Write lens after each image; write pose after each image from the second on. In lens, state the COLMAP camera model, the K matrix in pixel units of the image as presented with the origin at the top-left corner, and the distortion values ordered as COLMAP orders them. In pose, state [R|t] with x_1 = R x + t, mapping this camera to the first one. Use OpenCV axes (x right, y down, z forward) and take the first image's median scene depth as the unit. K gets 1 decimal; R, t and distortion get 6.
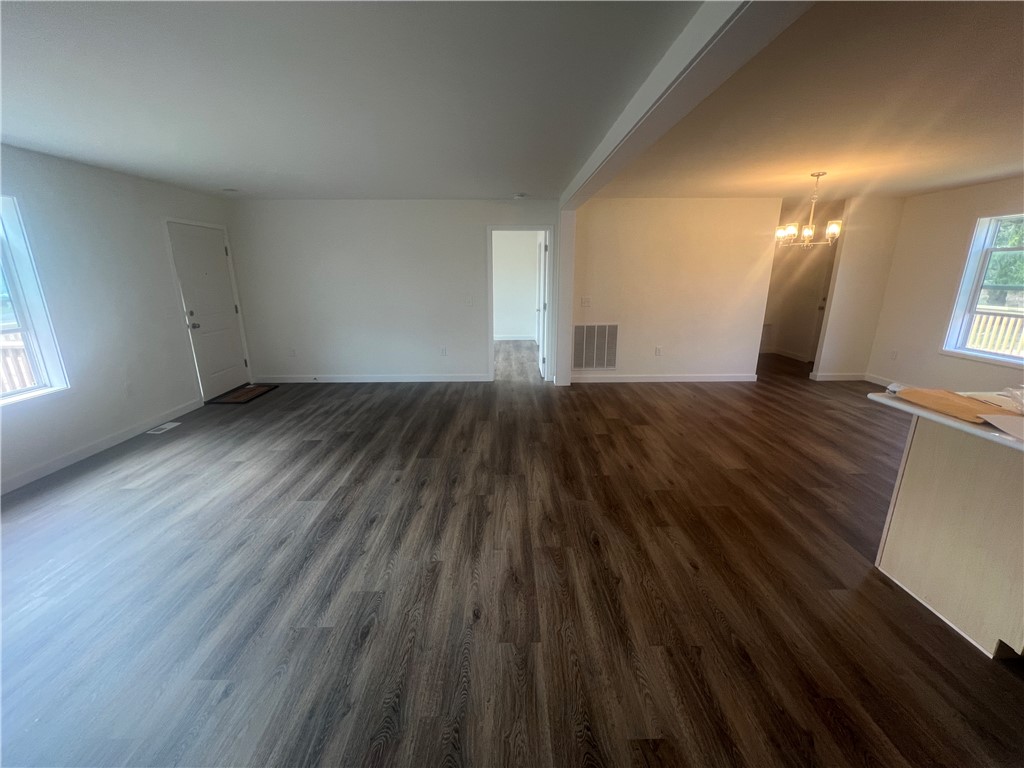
lens RADIAL K [[409.6, 0, 511.0], [0, 409.6, 378.9], [0, 0, 1]] dist [-0.000239, 0.000262]
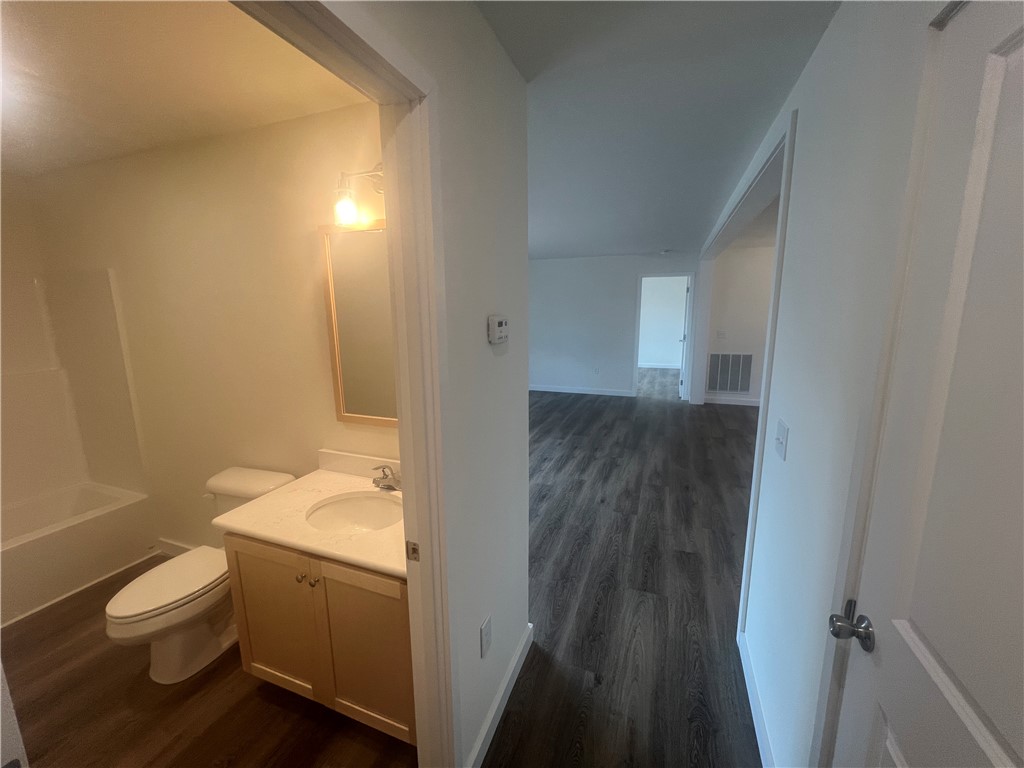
lens RADIAL K [[409.6, 0, 512.0], [0, 409.6, 379.1], [0, 0, 1]] dist [-0.000239, 0.000262]
pose [[0.930195, 0.057402, -0.362549, 0.102667], [-0.085623, 0.994381, -0.062245, 0.116239], [0.356939, 0.088942, 0.929884, -0.530321]]
